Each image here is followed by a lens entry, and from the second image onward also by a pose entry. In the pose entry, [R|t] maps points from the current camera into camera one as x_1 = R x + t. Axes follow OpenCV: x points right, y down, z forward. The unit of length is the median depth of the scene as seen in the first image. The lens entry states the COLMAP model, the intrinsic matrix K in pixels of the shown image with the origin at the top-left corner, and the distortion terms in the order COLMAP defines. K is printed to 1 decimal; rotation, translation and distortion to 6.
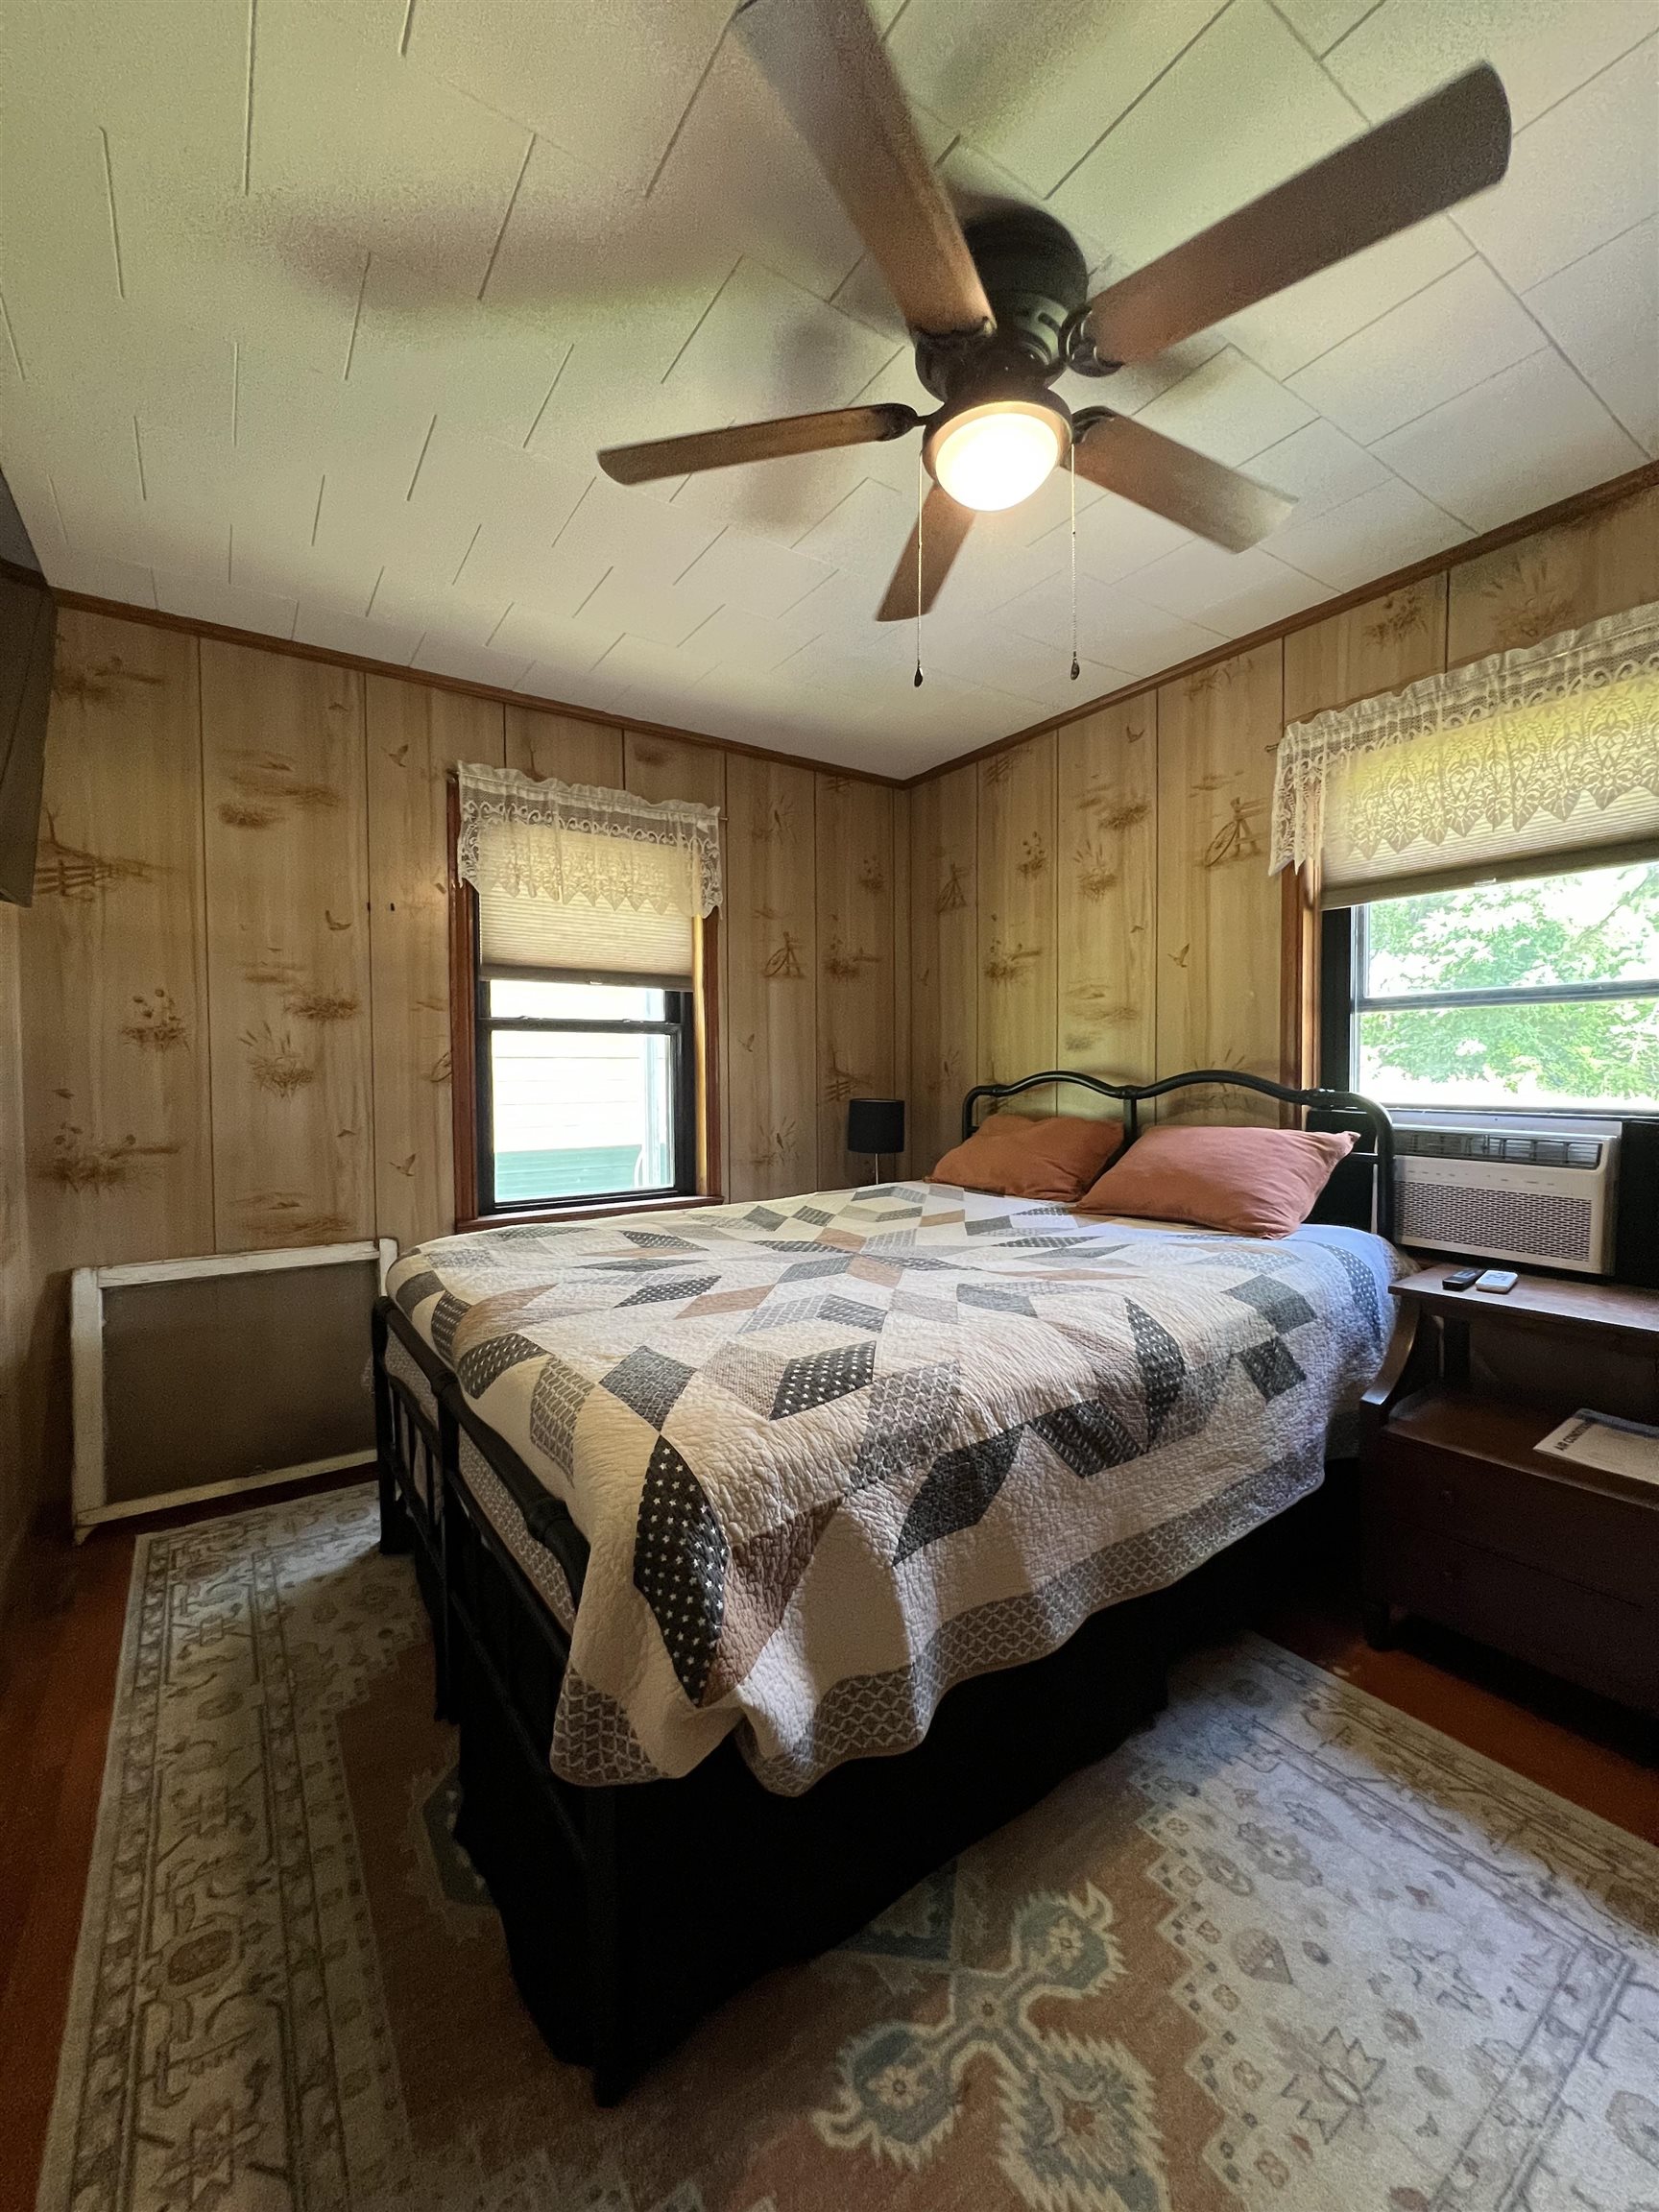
lens RADIAL K [[891.3, 0, 830.8], [0, 891.3, 1102.5], [0, 0, 1]] dist [-0.000054, 0.000512]
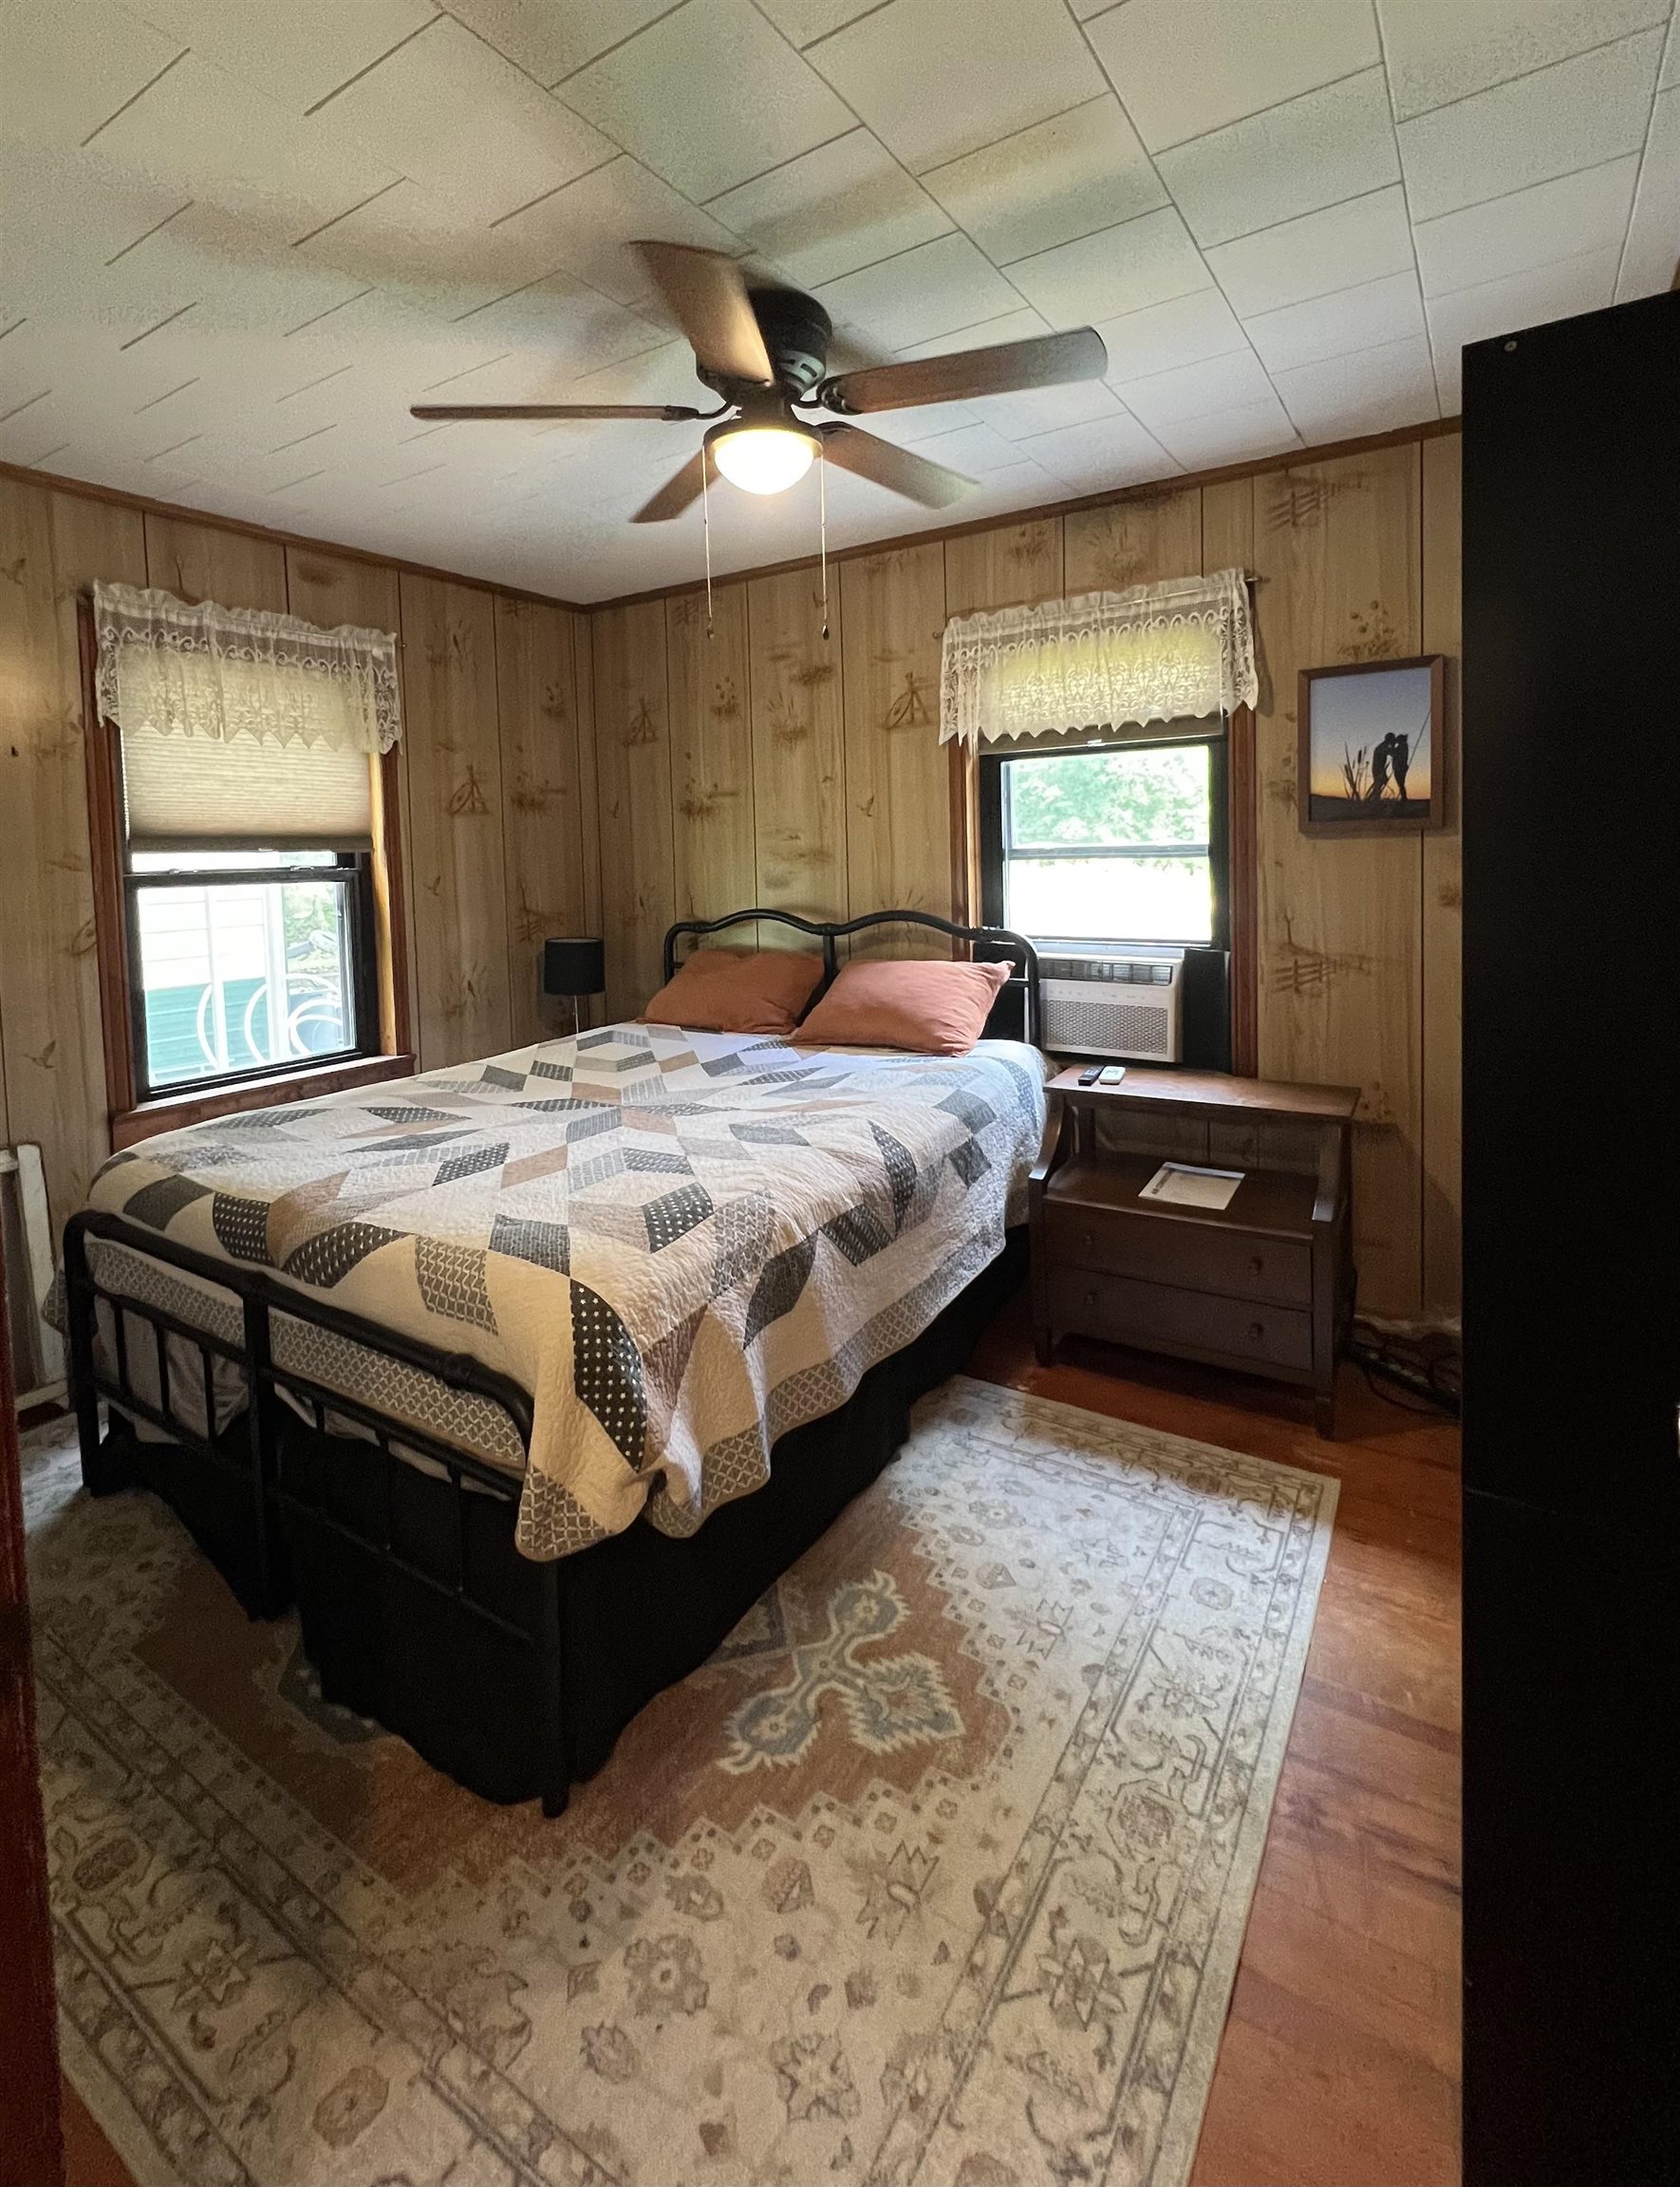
lens RADIAL K [[1032.9, 0, 813.3], [0, 1032.9, 910.3], [0, 0, 1]] dist [0.004871, 0.000186]
pose [[0.928923, -0.038239, 0.368294, -0.229098], [0.033129, 0.999247, 0.020189, -0.093539], [-0.368789, -0.006553, 0.929490, -0.271680]]
